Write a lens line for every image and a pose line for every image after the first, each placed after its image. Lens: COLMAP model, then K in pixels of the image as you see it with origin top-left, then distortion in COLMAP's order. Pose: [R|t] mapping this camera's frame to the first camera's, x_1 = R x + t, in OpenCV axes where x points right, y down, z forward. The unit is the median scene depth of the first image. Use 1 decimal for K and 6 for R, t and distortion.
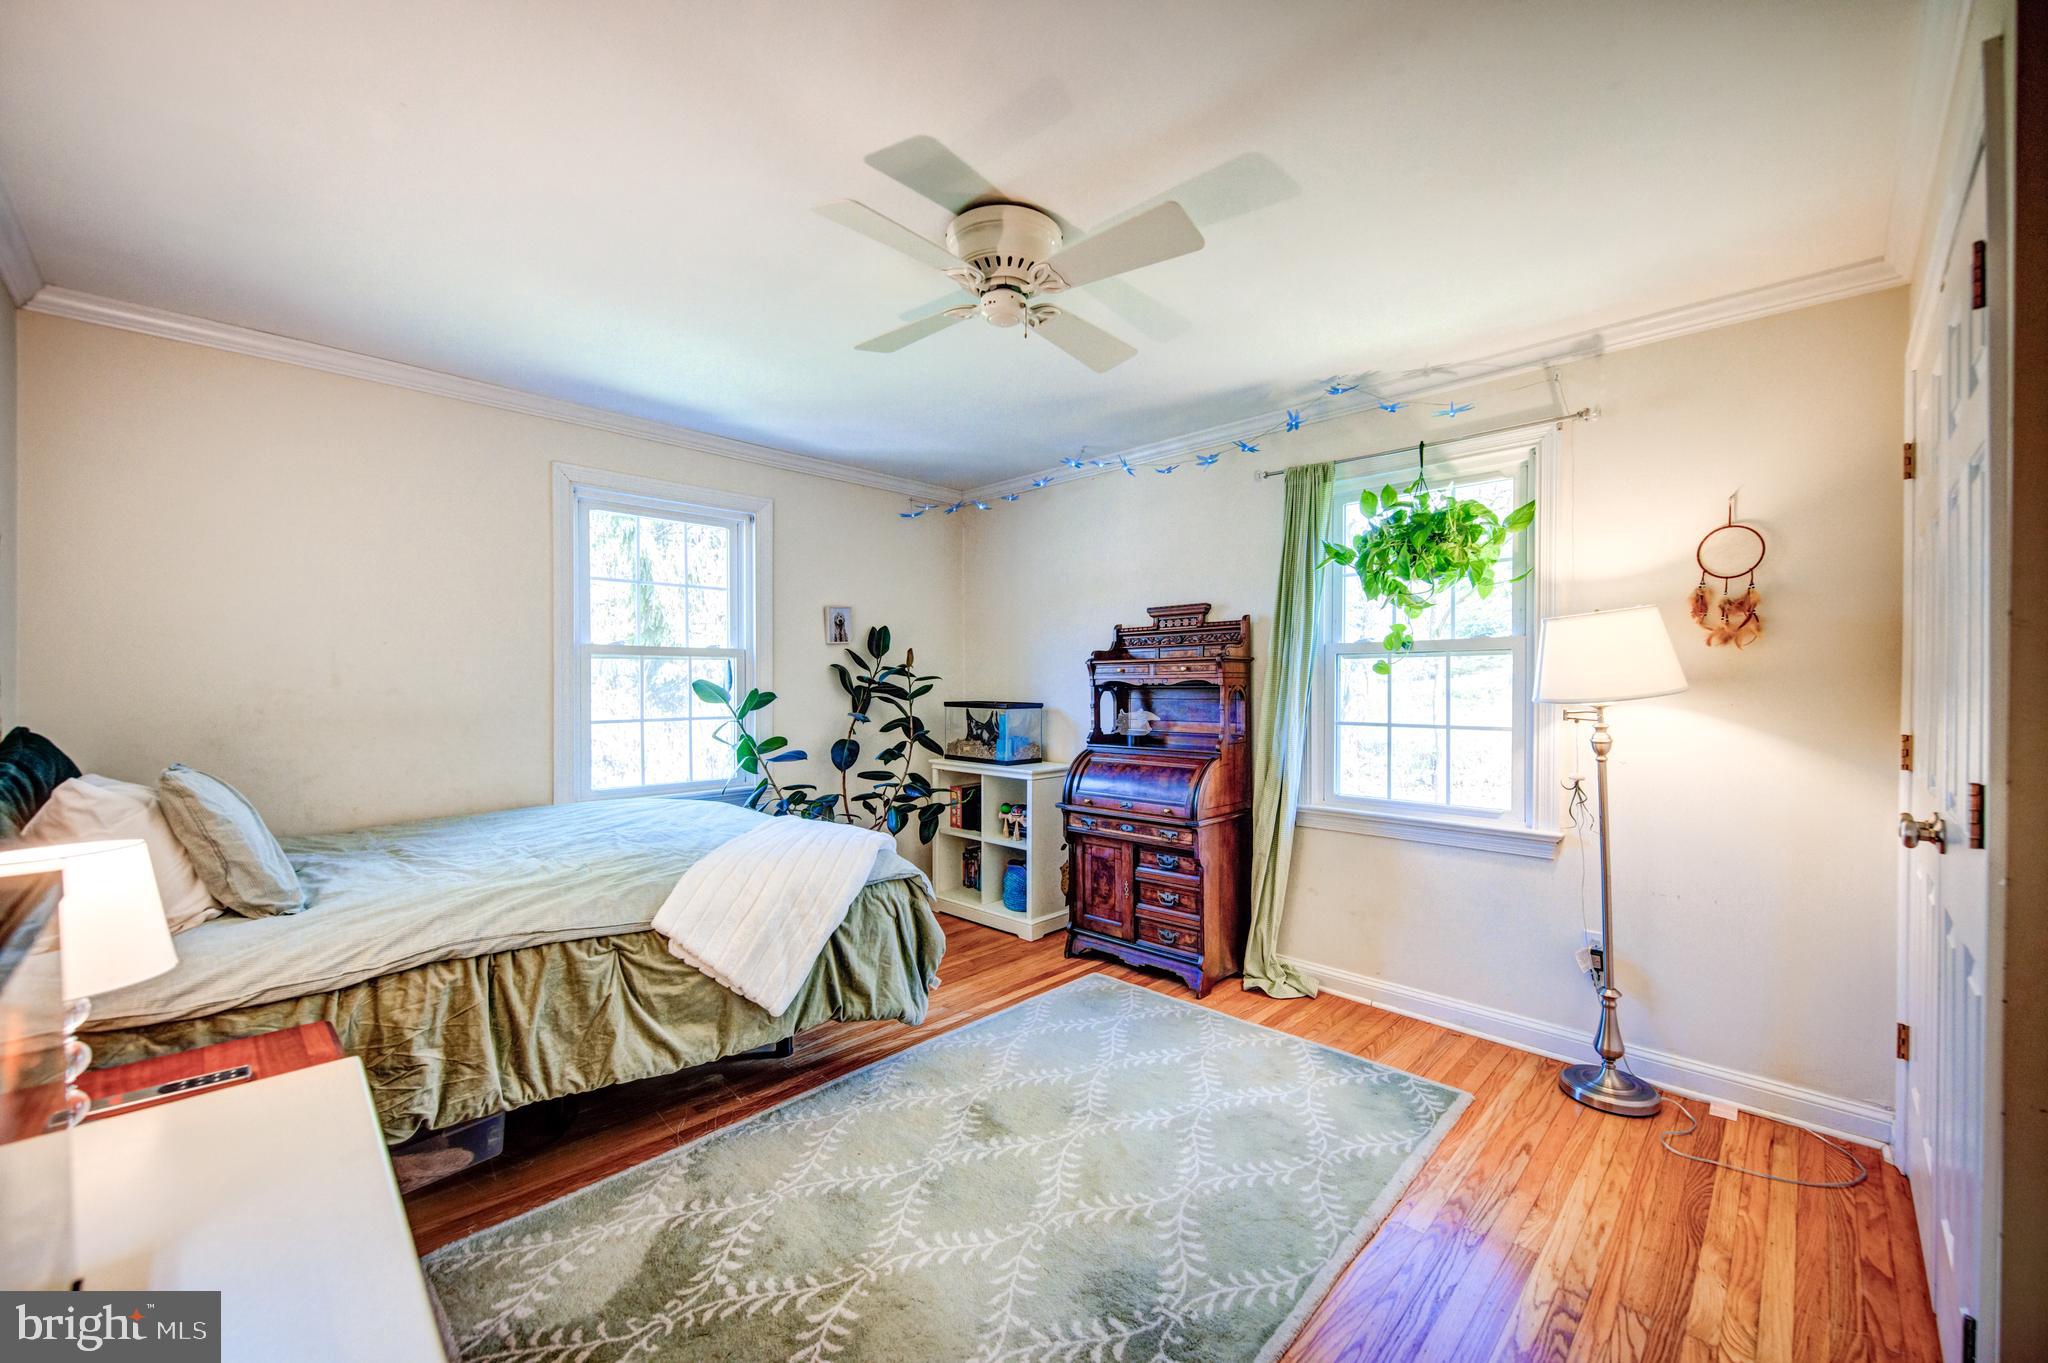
lens RADIAL K [[792.2, 0, 1021.6], [0, 792.2, 686.9], [0, 0, 1]] dist [-0.002183, -0.001757]
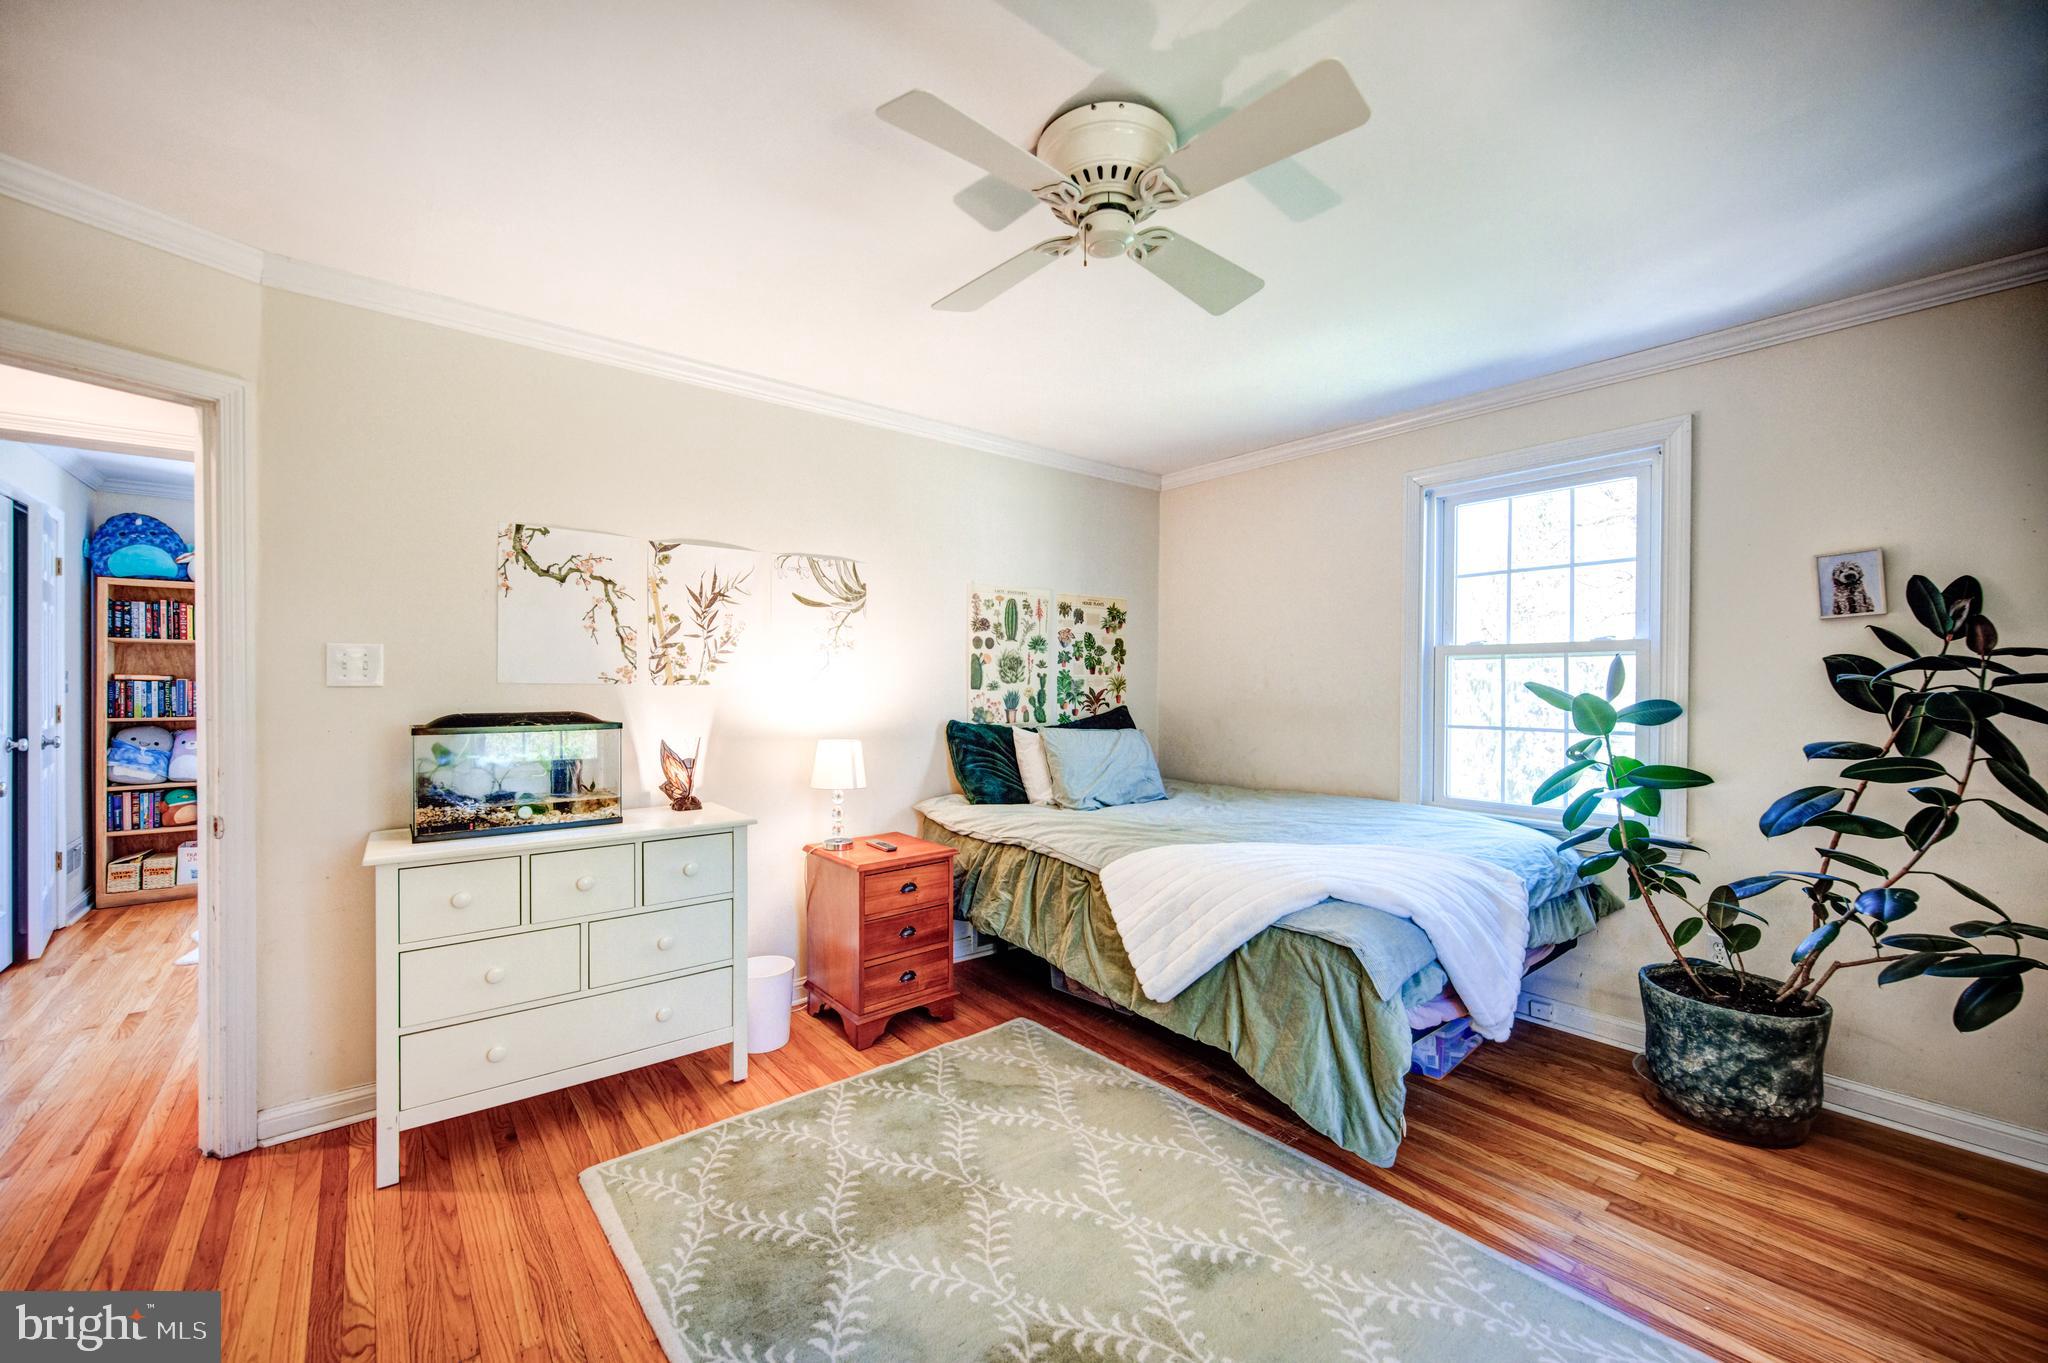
lens RADIAL K [[792.2, 0, 1027.8], [0, 792.2, 683.1], [0, 0, 1]] dist [-0.002183, -0.001757]
pose [[-0.106820, 0.001143, -0.994278, 0.476885], [-0.008420, 0.999962, 0.002054, -0.005106], [0.994243, 0.008592, -0.106806, 0.591494]]
